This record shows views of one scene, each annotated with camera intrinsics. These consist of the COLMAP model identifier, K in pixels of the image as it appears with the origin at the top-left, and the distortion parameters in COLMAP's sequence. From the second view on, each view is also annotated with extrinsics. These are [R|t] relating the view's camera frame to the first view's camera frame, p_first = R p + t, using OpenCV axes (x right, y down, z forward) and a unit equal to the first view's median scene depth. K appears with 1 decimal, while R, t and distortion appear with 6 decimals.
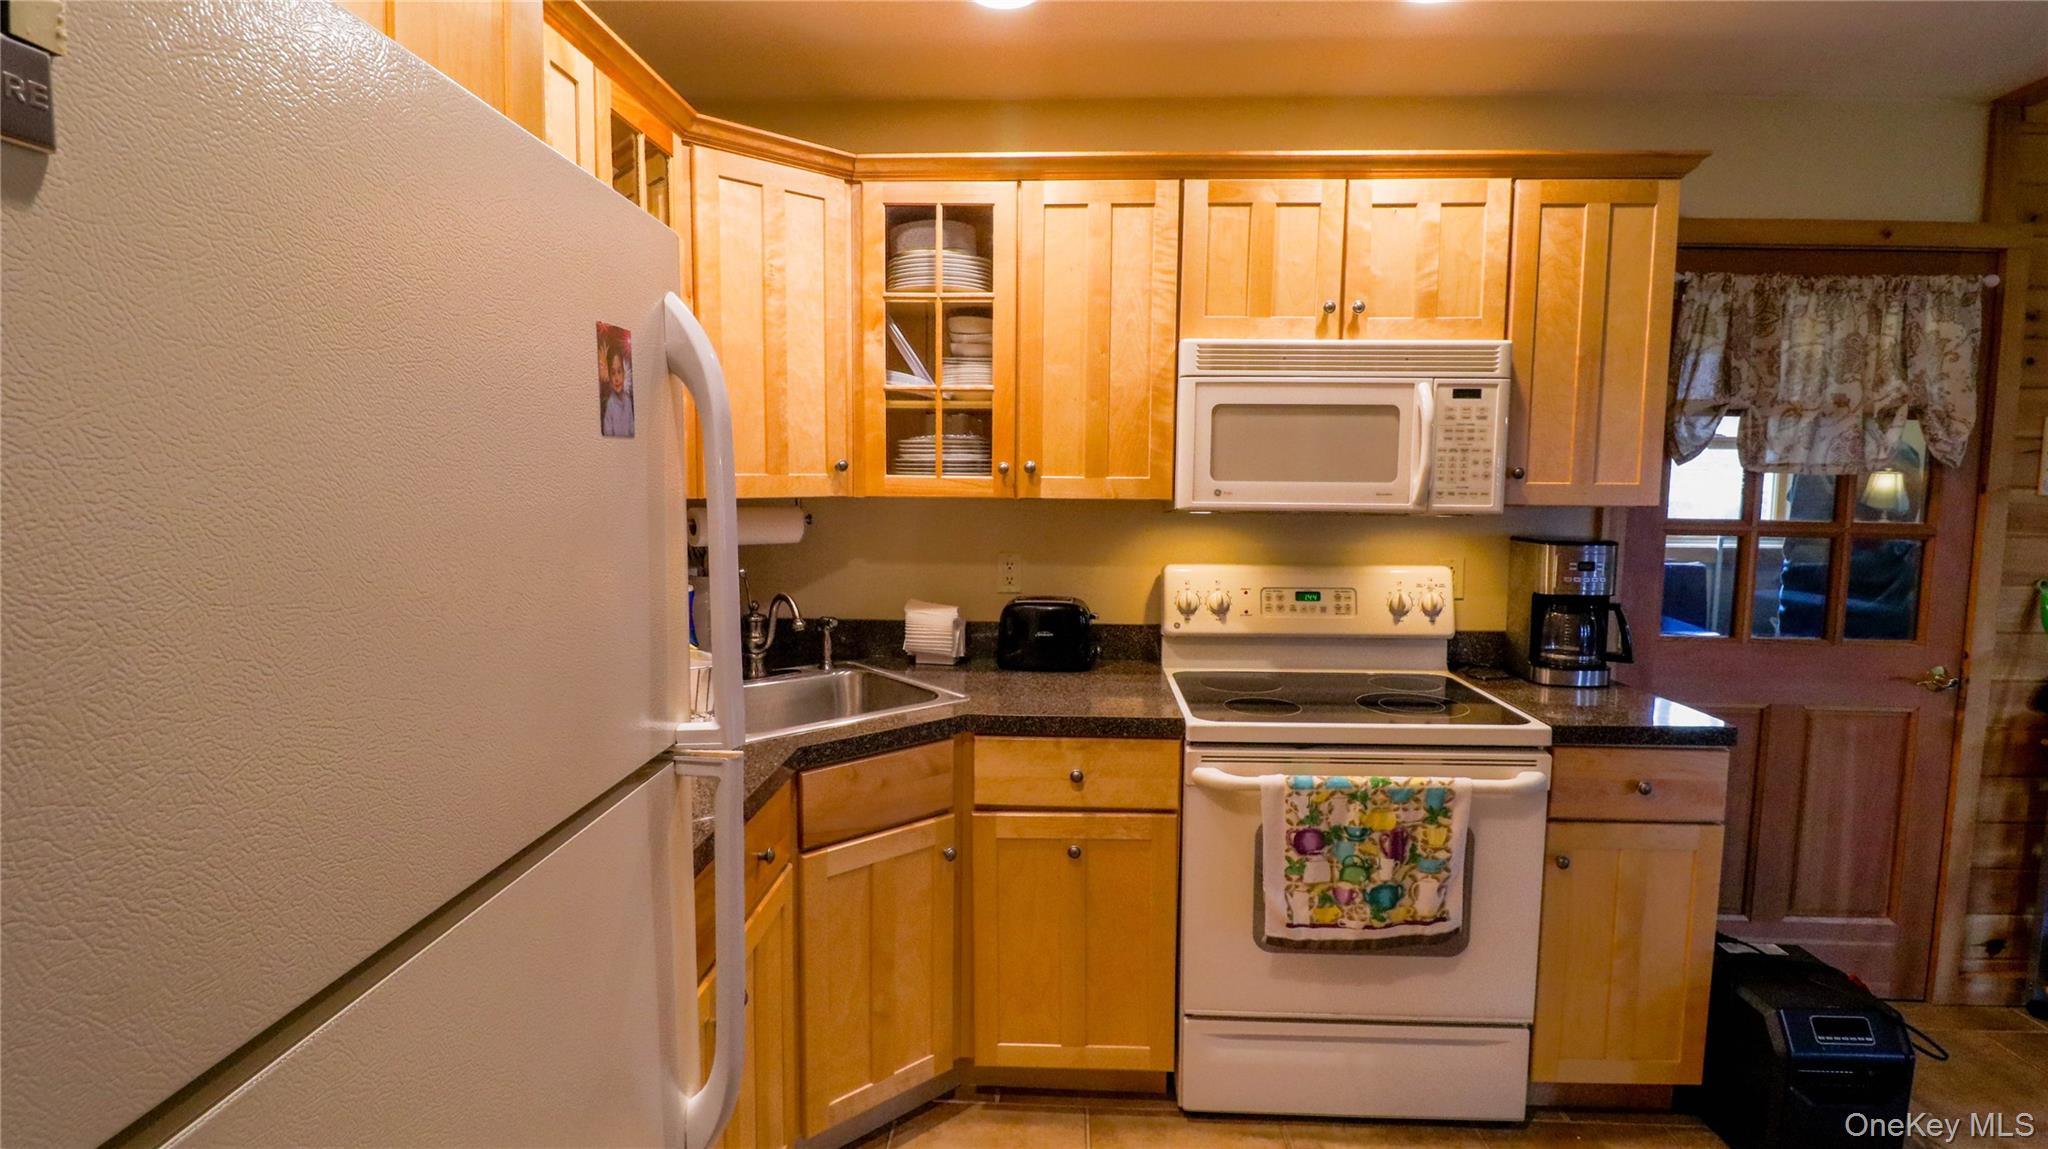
lens RADIAL K [[990.9, 0, 1011.3], [0, 990.9, 573.3], [0, 0, 1]] dist [-0.005871, -0.000442]
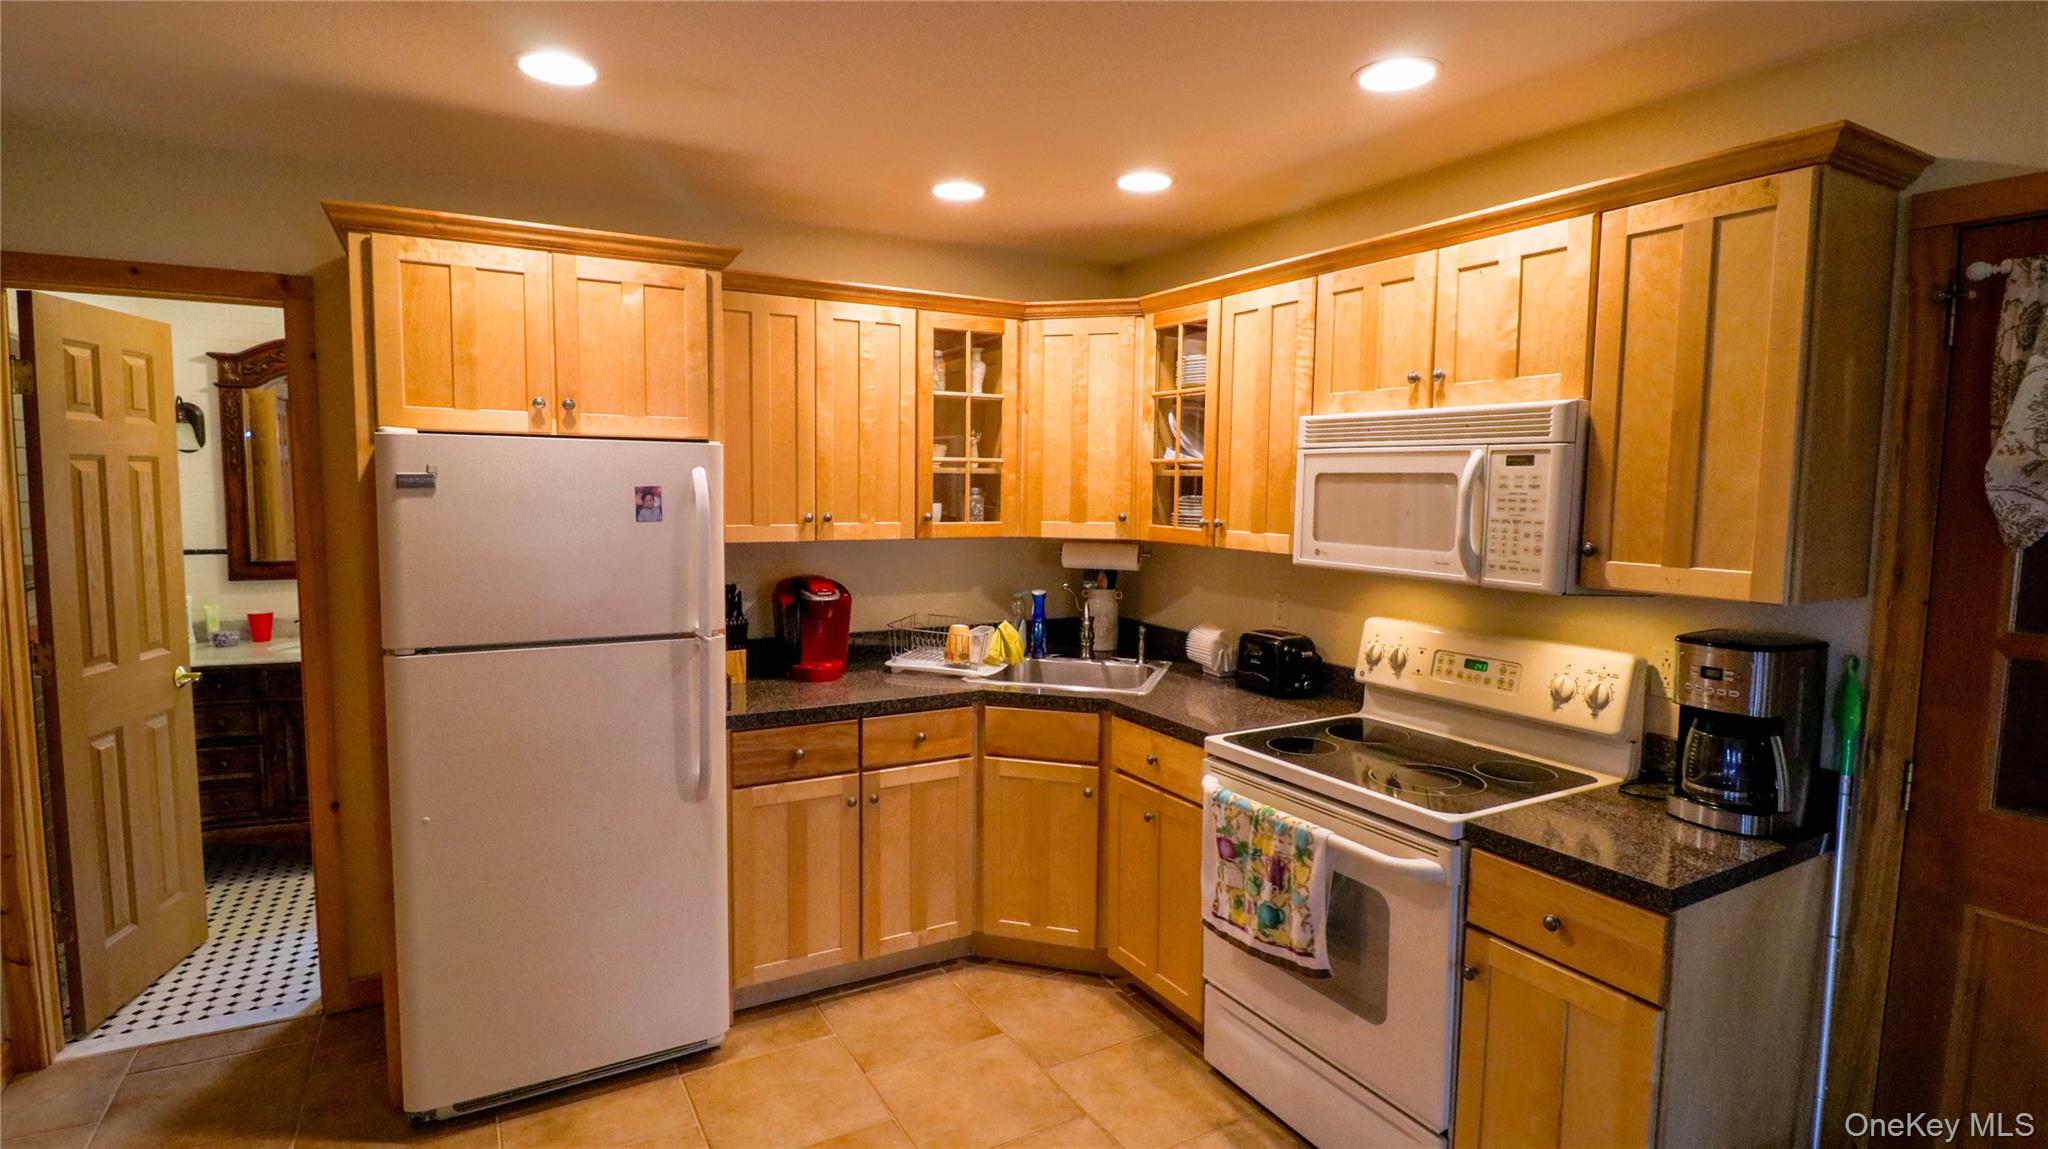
lens RADIAL K [[997.1, 0, 1003.2], [0, 997.1, 577.4], [0, 0, 1]] dist [0.000956, -0.010767]
pose [[0.526251, 0.080019, -0.846556, 0.993760], [-0.089800, 0.995225, 0.038249, -0.065350], [0.845575, 0.055892, 0.530923, 0.107963]]
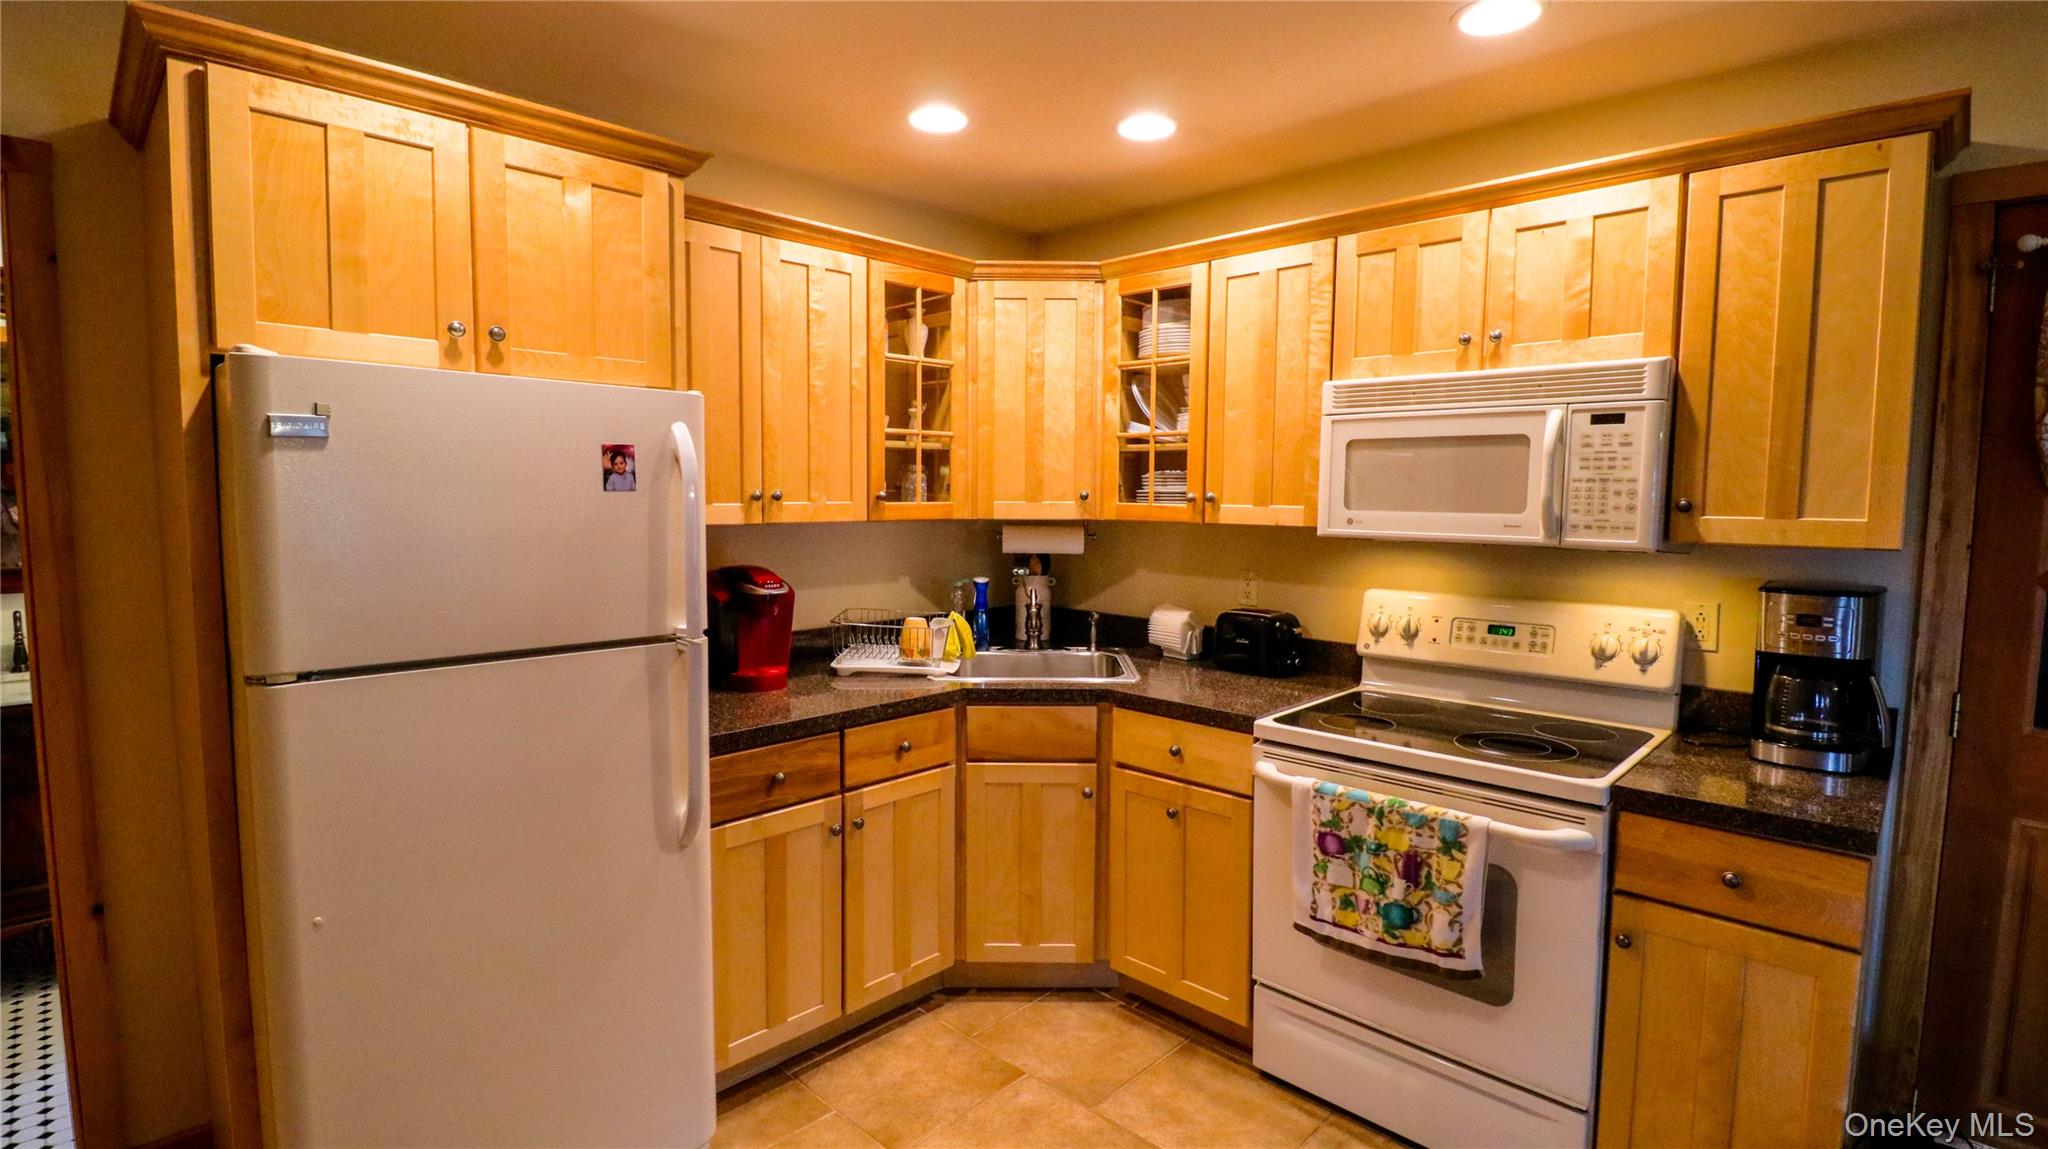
lens RADIAL K [[958.4, 0, 1009.9], [0, 958.4, 573.6], [0, 0, 1]] dist [0.000051, -0.012008]
pose [[0.746311, 0.055161, -0.663308, 0.638891], [-0.066364, 0.997761, 0.008306, -0.008904], [0.662281, 0.037821, 0.748300, -0.024677]]
